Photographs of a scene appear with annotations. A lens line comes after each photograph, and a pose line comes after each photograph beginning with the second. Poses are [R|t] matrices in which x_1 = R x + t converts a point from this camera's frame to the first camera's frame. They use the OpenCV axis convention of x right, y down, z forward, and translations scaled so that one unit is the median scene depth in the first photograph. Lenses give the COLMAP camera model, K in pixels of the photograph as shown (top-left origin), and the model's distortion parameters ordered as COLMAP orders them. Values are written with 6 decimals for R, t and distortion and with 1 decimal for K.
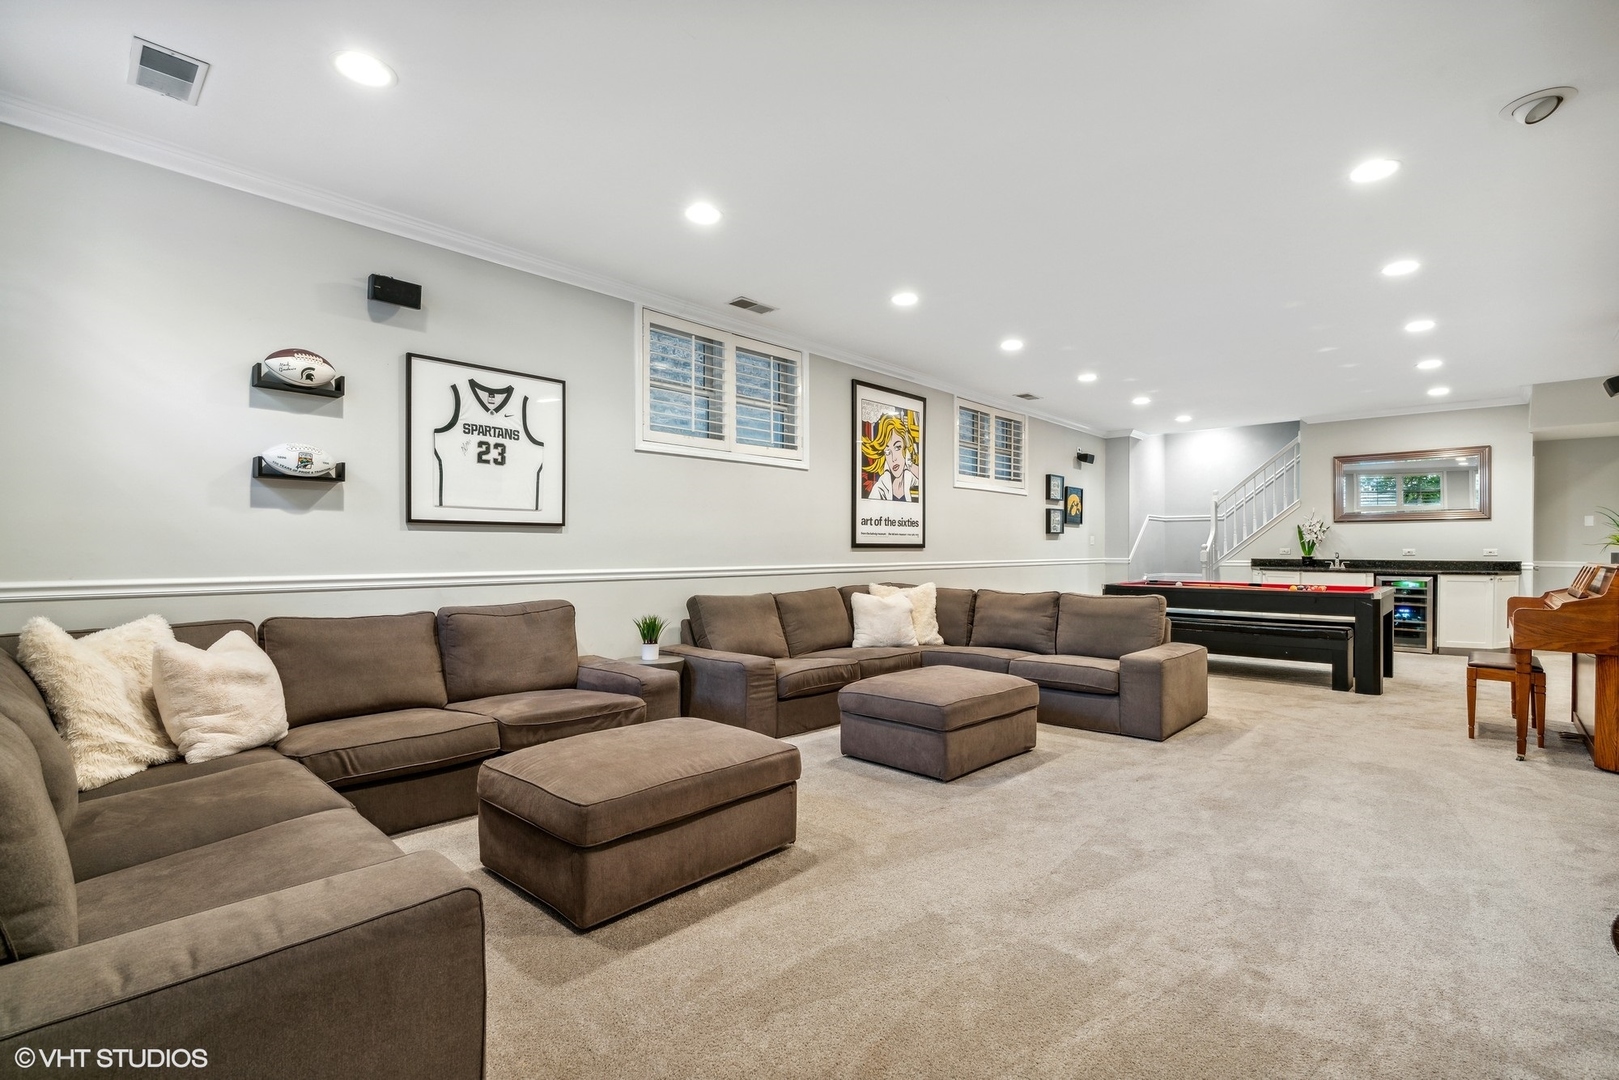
lens RADIAL K [[737.9, 0, 804.4], [0, 737.9, 541.2], [0, 0, 1]] dist [0.002591, 0.000246]
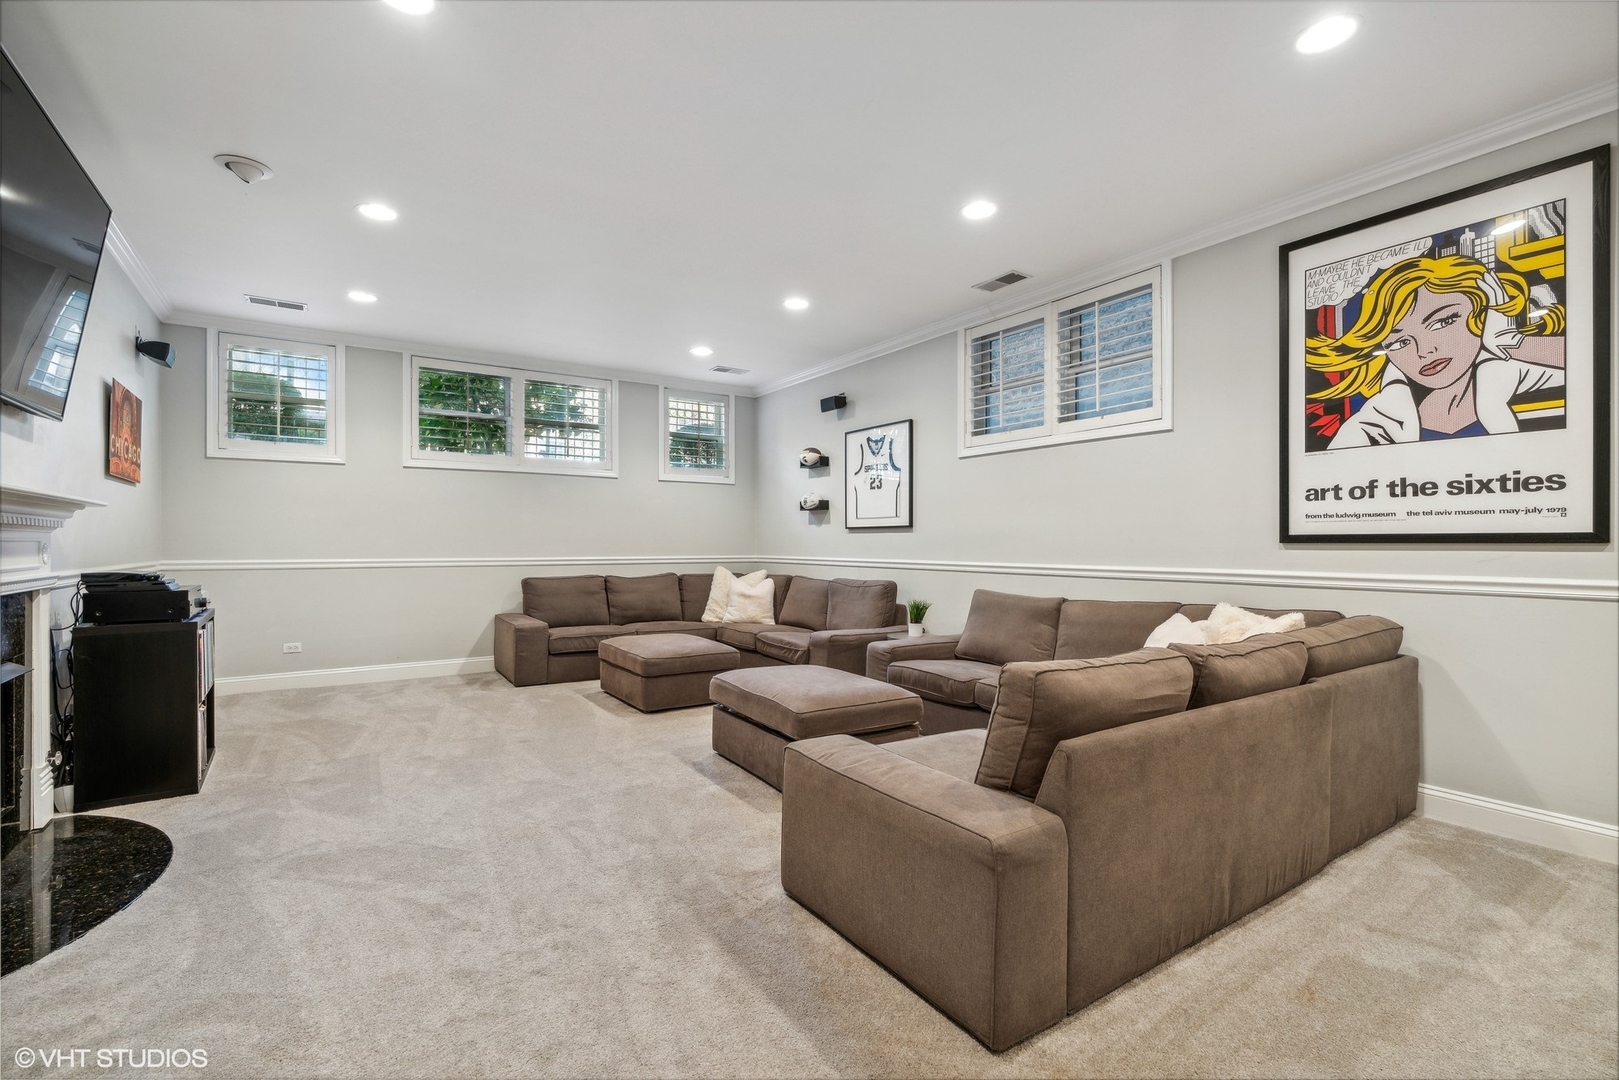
lens RADIAL K [[737.9, 0, 792.5], [0, 737.9, 541.8], [0, 0, 1]] dist [0.002591, 0.000246]
pose [[-0.245734, -0.004267, -0.969328, 0.694767], [0.007119, 0.999955, -0.006206, 0.008918], [0.969311, -0.008426, -0.245693, 0.756014]]
